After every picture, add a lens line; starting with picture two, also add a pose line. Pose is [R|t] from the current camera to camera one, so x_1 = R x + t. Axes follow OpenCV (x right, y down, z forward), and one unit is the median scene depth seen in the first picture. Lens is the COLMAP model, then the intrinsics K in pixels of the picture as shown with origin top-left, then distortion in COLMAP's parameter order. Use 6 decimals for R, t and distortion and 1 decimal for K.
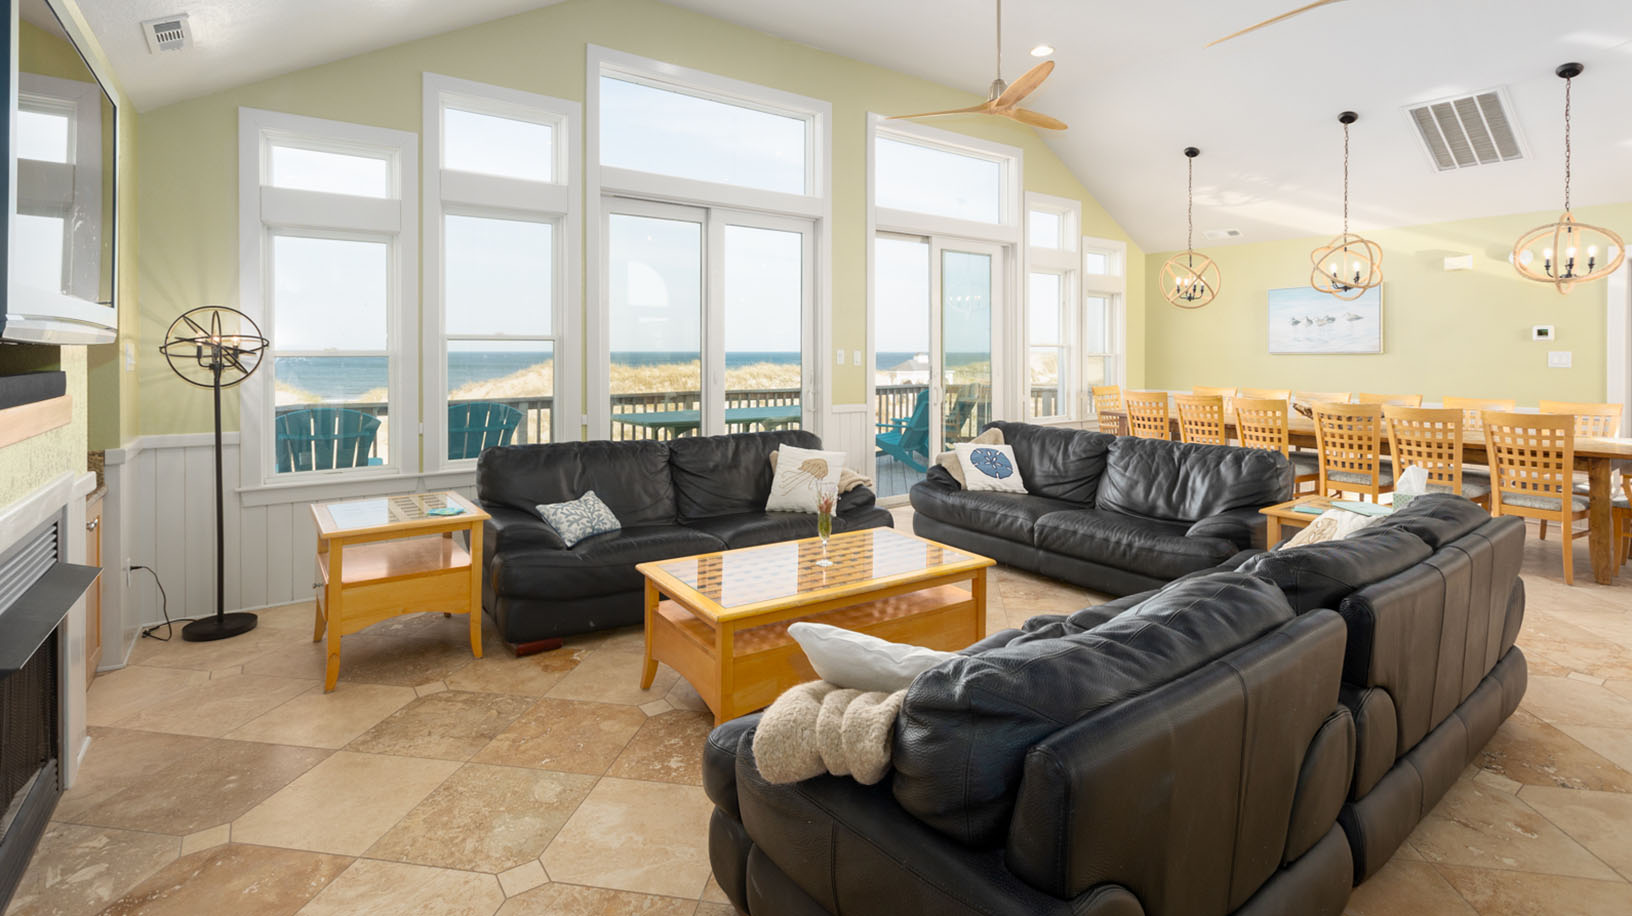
lens RADIAL K [[752.5, 0, 816.0], [0, 752.5, 458.0], [0, 0, 1]] dist [-0.001206, -0.000219]
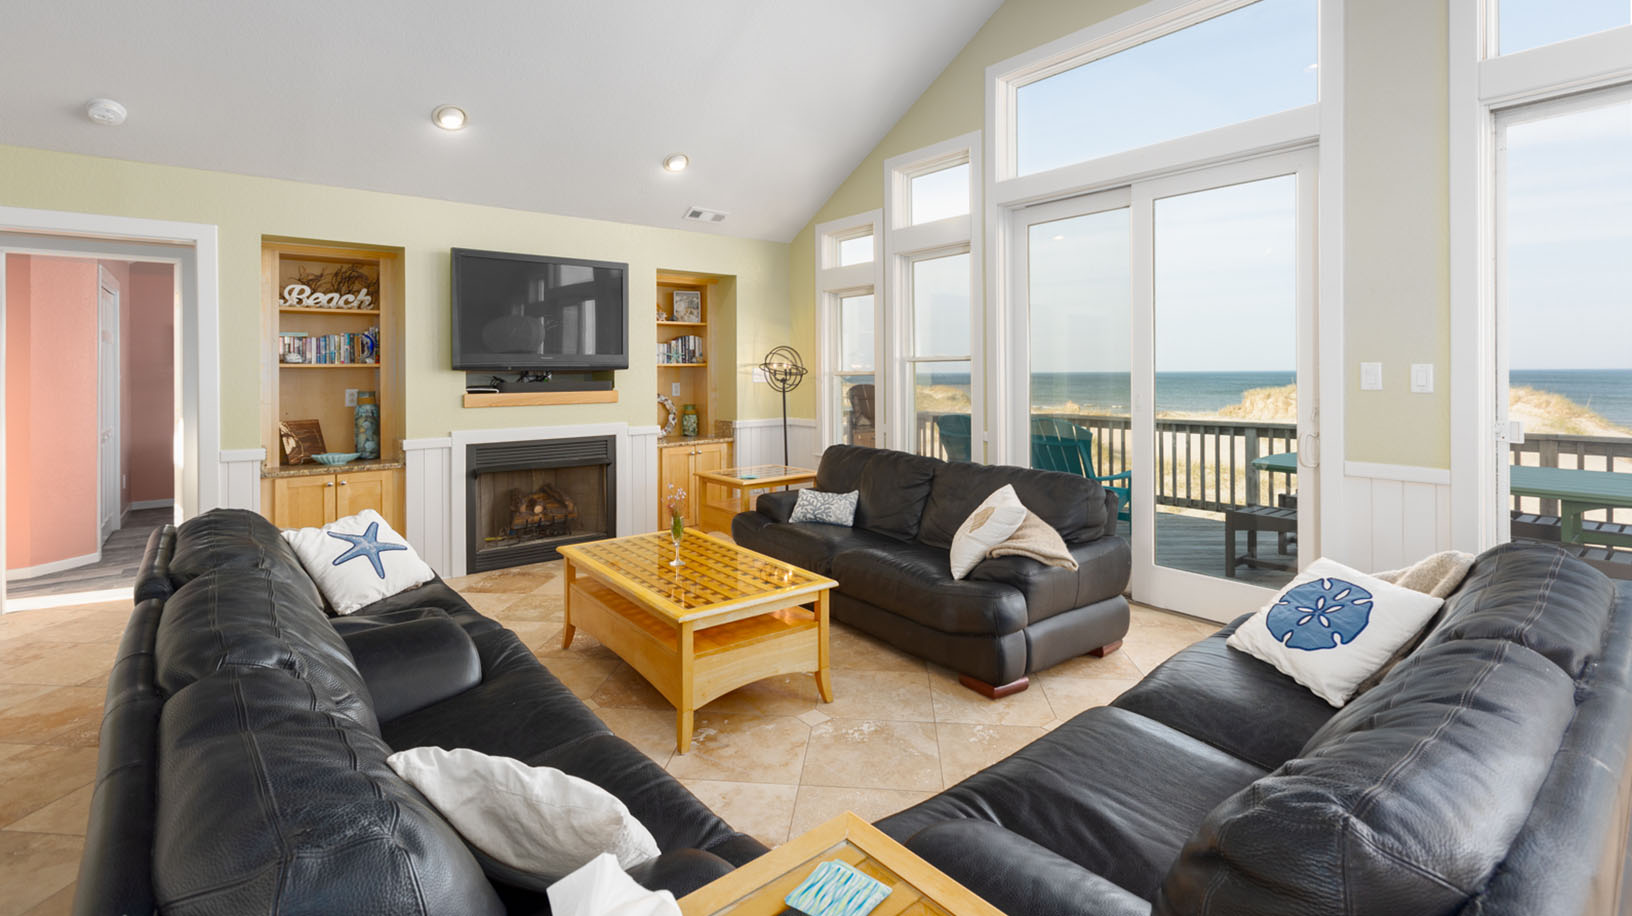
lens RADIAL K [[752.5, 0, 816.0], [0, 752.5, 458.0], [0, 0, 1]] dist [-0.001206, -0.000219]
pose [[0.049207, 0.106861, -0.993056, 0.763799], [-0.137155, 0.985564, 0.099259, -0.101555], [0.989327, 0.131318, 0.063153, 0.783811]]
